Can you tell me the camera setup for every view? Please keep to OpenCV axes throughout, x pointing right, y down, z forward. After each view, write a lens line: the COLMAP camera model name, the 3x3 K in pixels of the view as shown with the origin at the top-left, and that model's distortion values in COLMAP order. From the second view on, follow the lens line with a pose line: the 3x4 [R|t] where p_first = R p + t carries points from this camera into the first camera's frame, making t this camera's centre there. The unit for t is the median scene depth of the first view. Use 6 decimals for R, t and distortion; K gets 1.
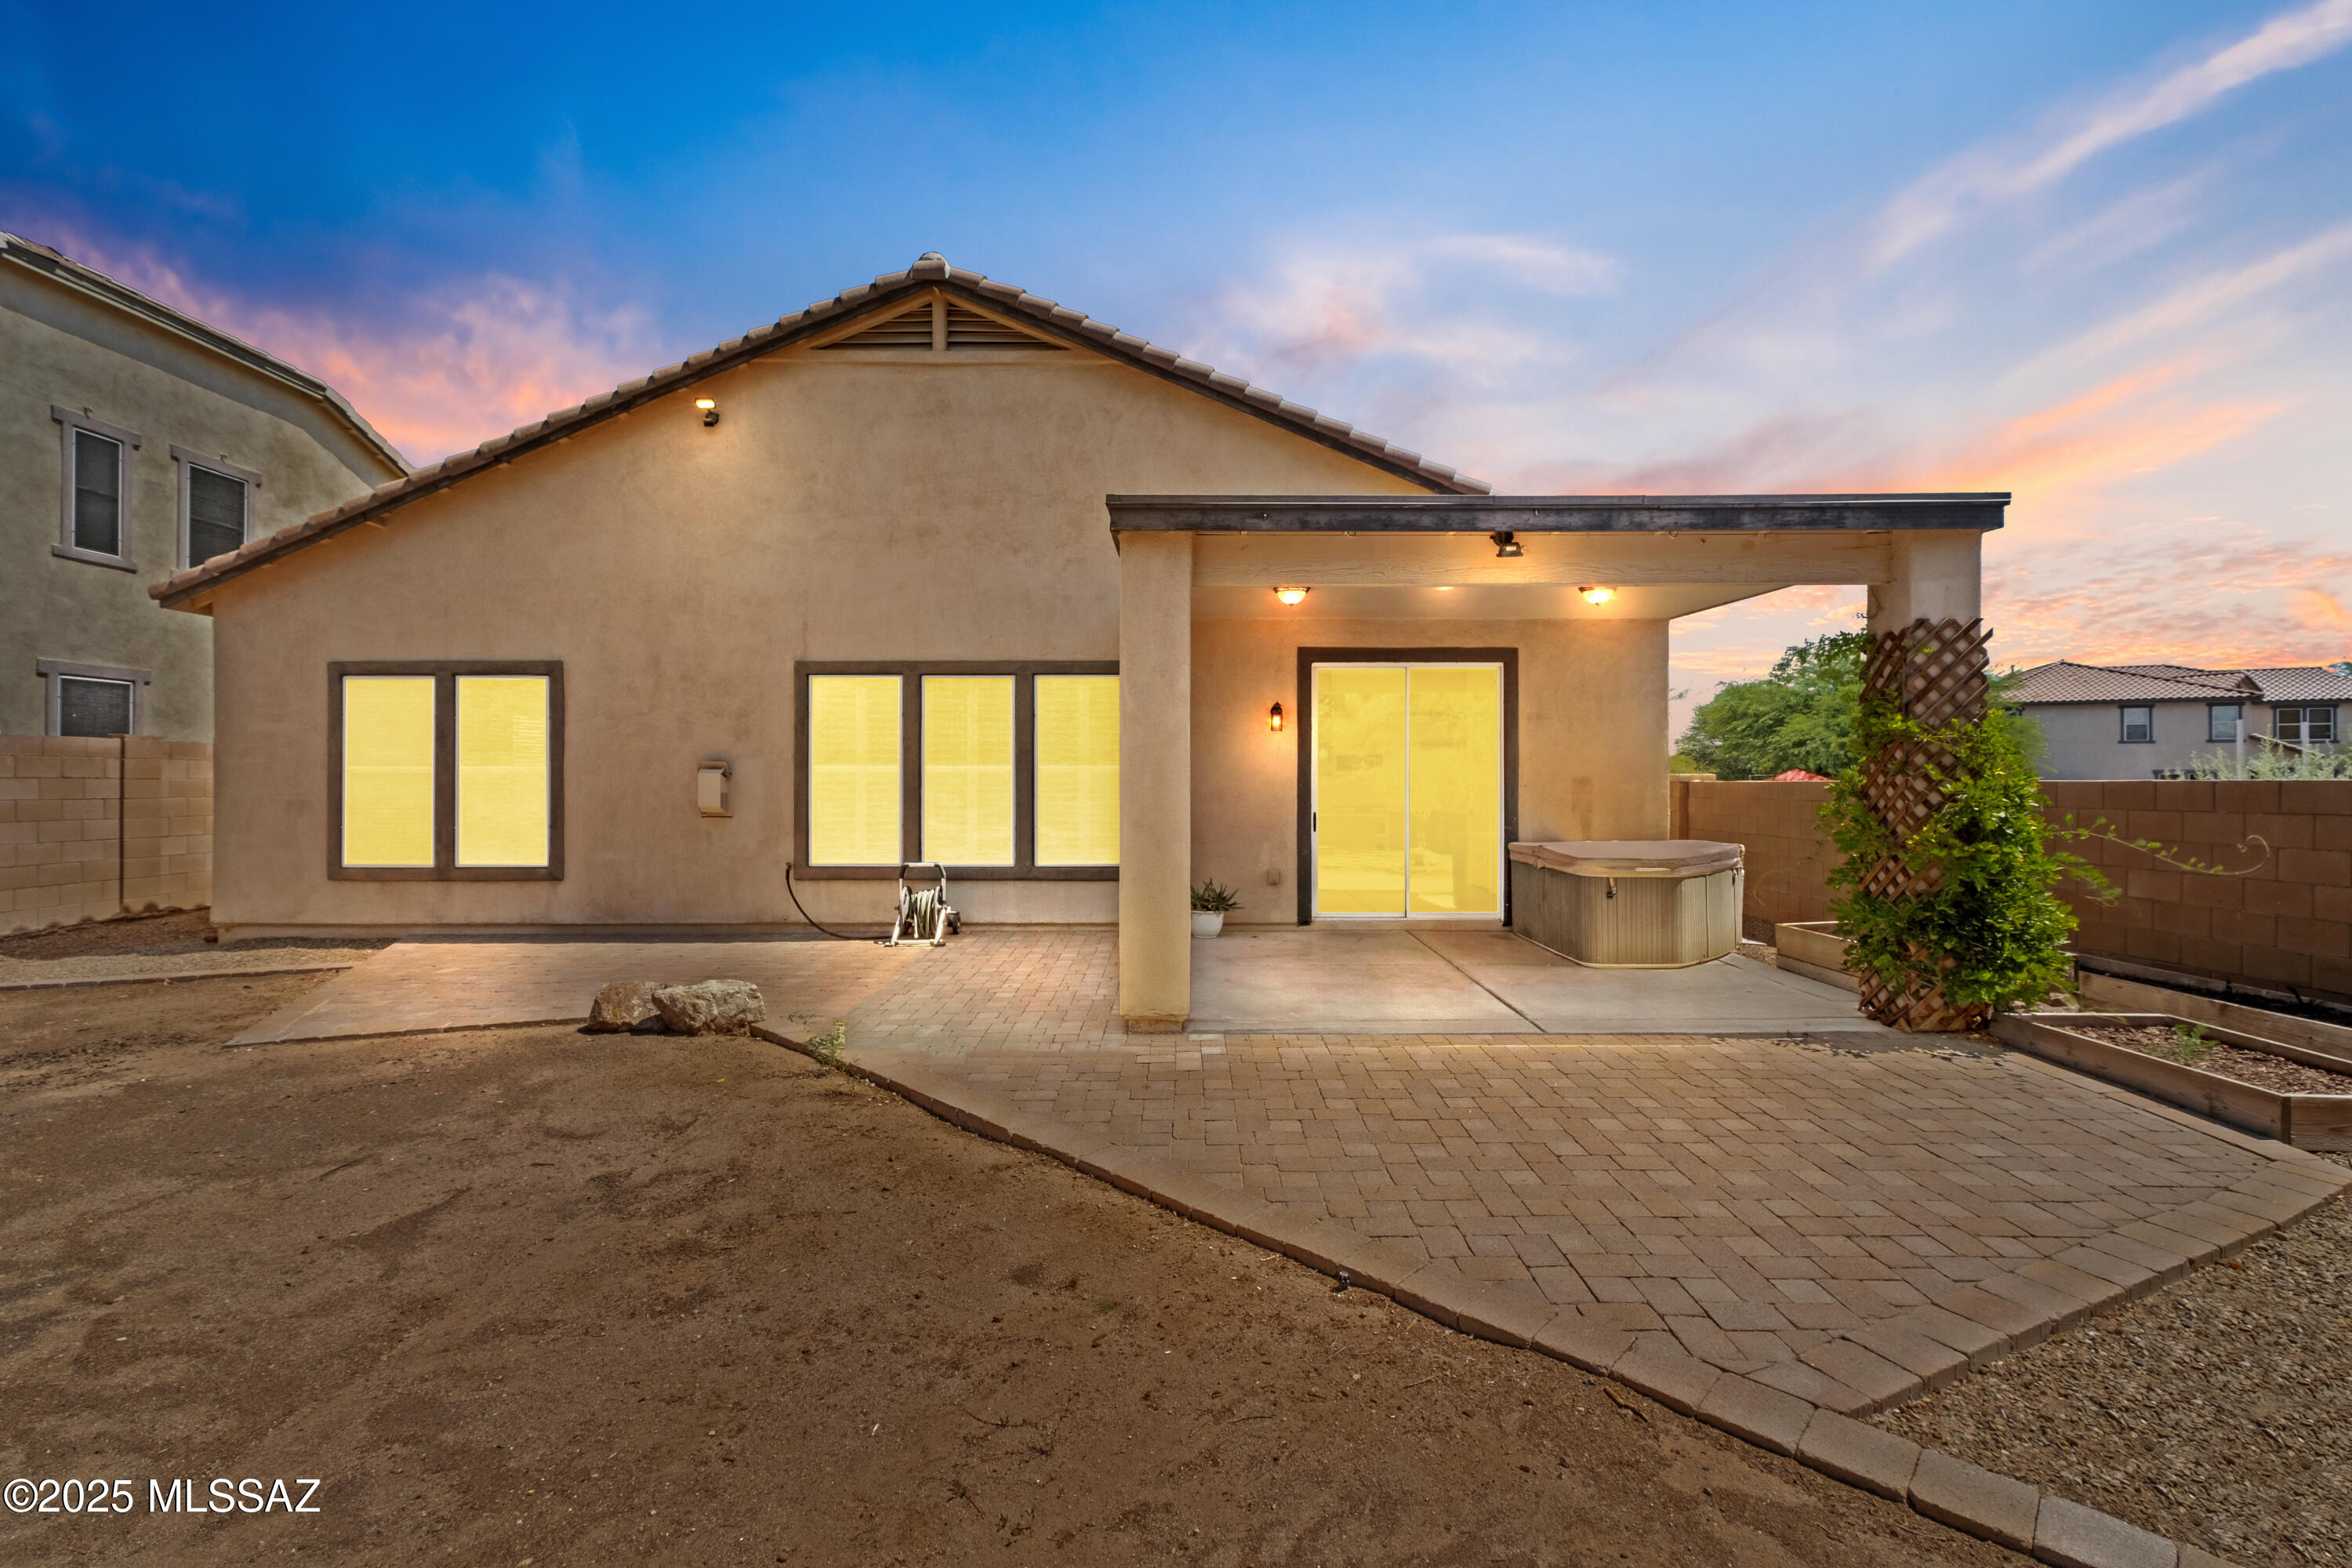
lens RADIAL K [[1007.0, 0, 1186.0], [0, 1007.0, 780.8], [0, 0, 1]] dist [0.000707, -0.002996]
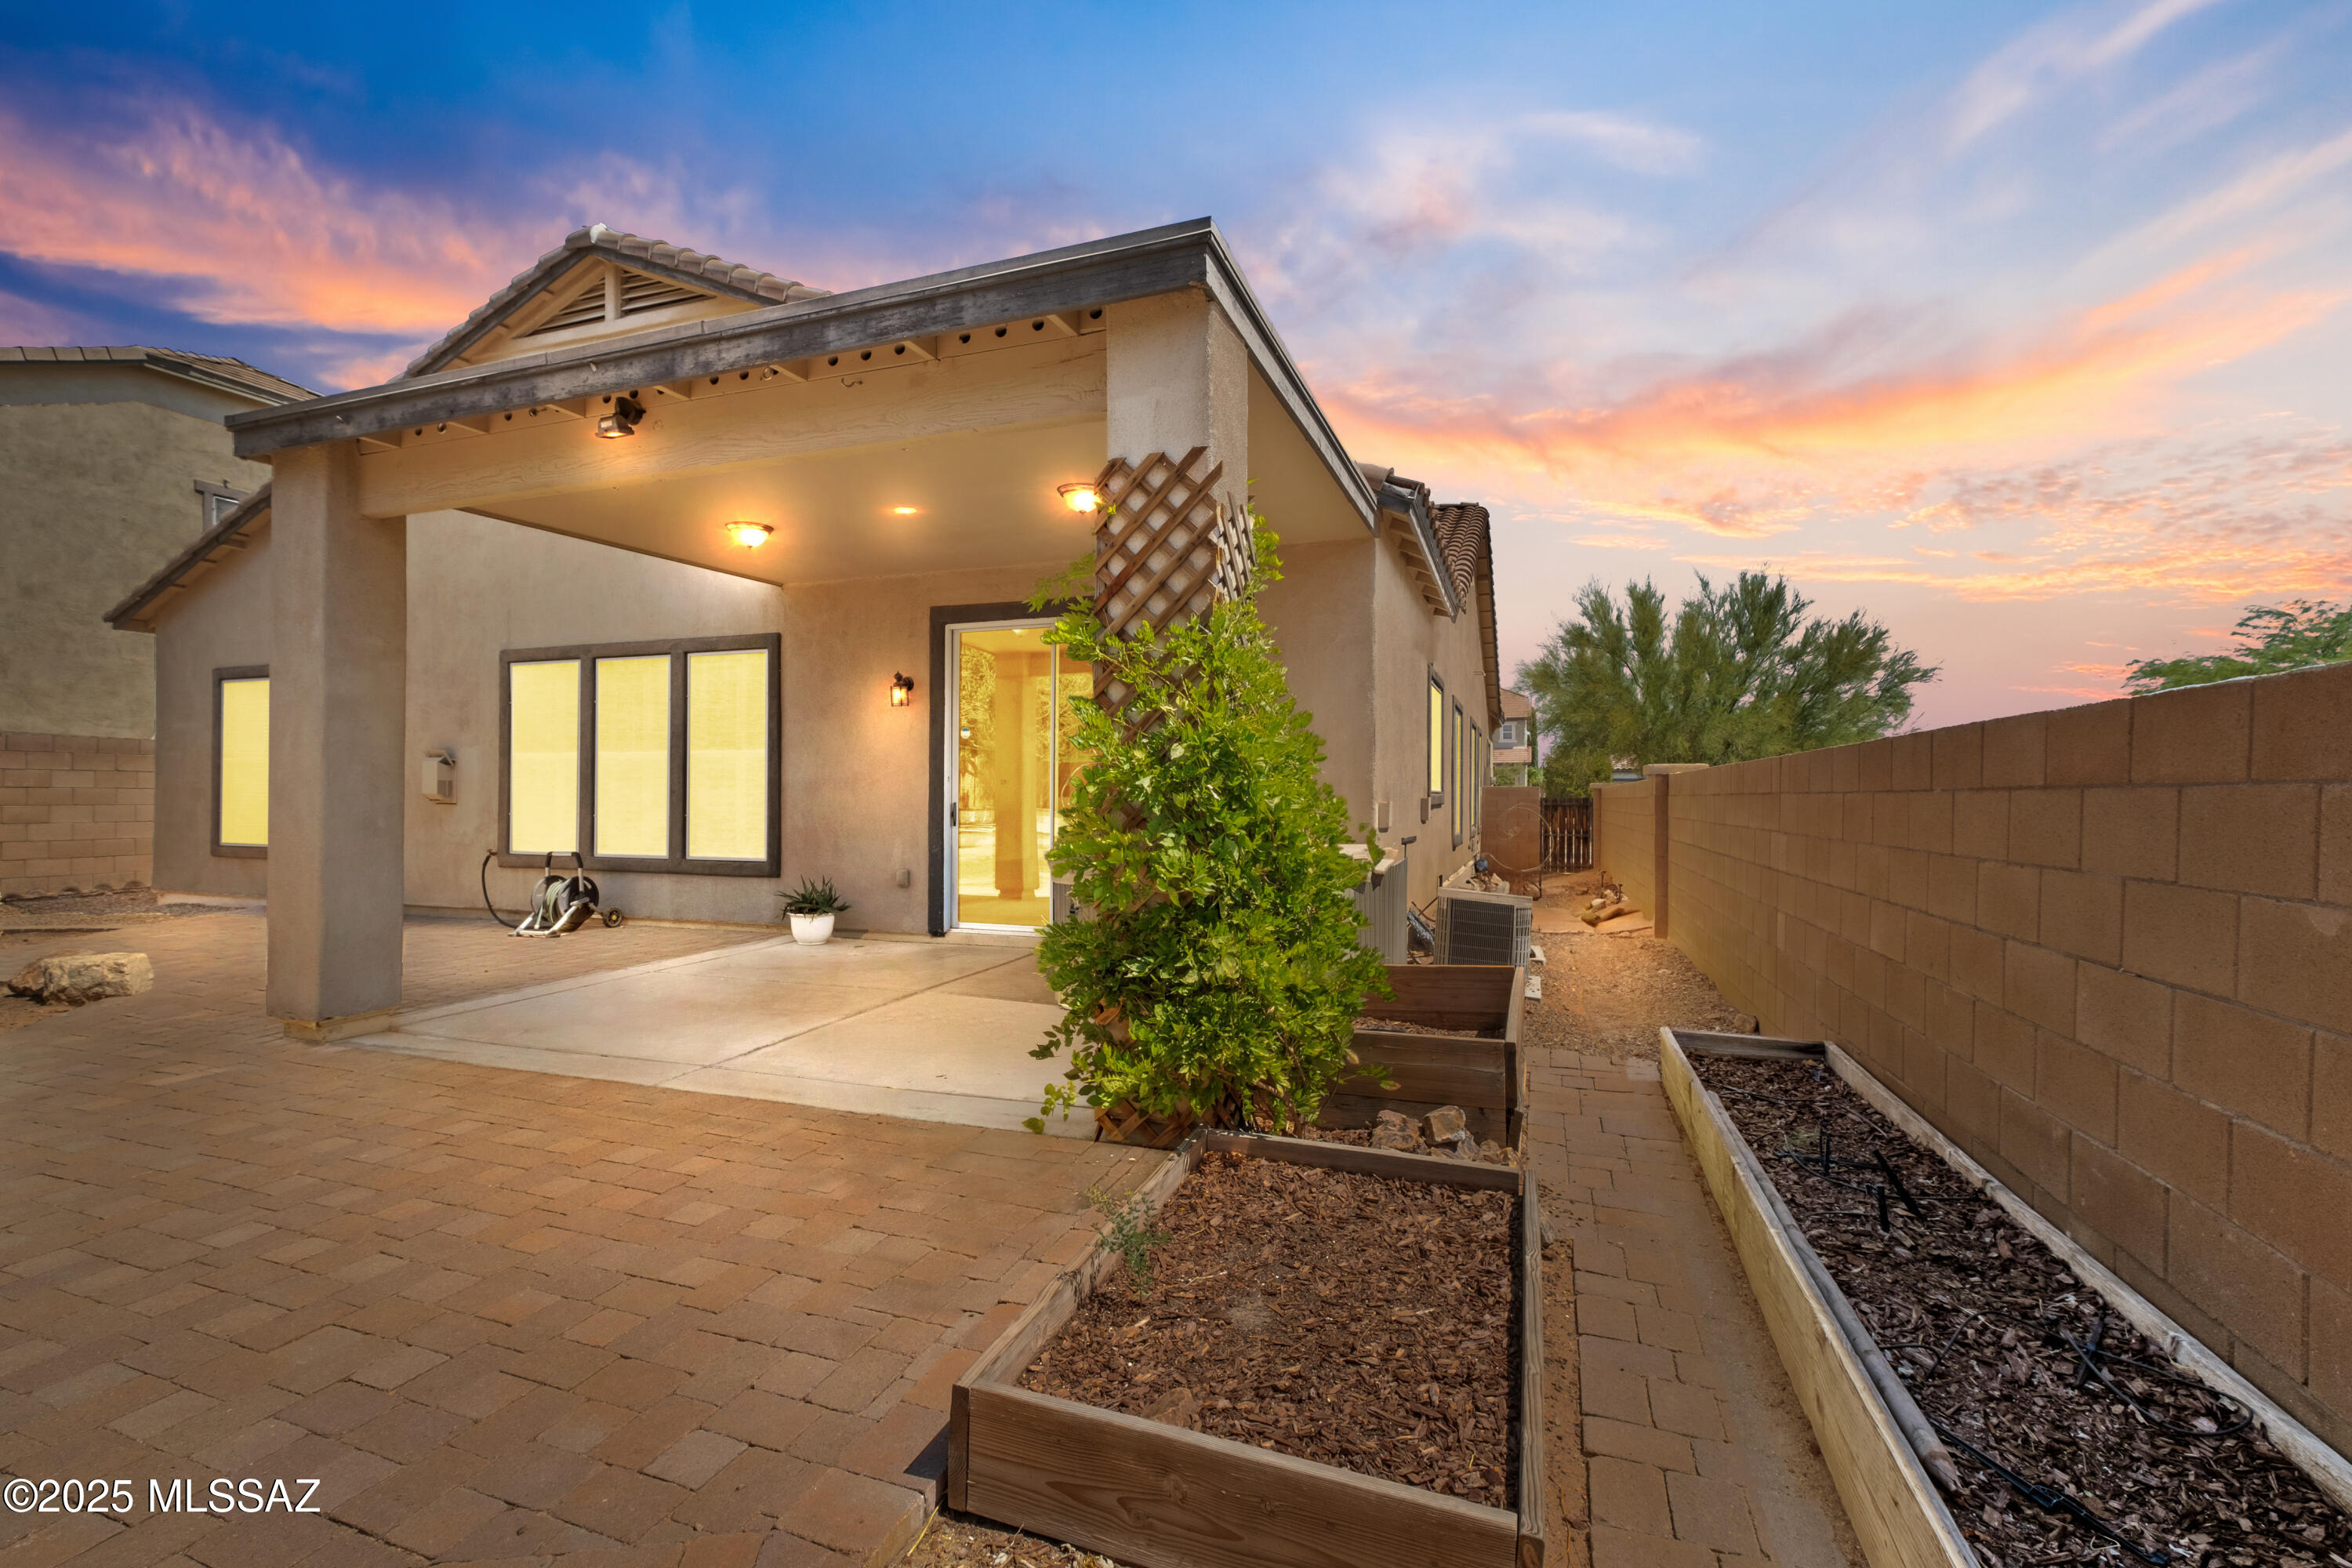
lens RADIAL K [[1007.0, 0, 1172.4], [0, 1007.0, 785.2], [0, 0, 1]] dist [0.000707, -0.002996]
pose [[0.944404, -0.001296, -0.328783, 0.579605], [-0.000615, 0.999984, -0.005708, 0.022267], [0.328785, 0.005593, 0.944388, 0.269455]]
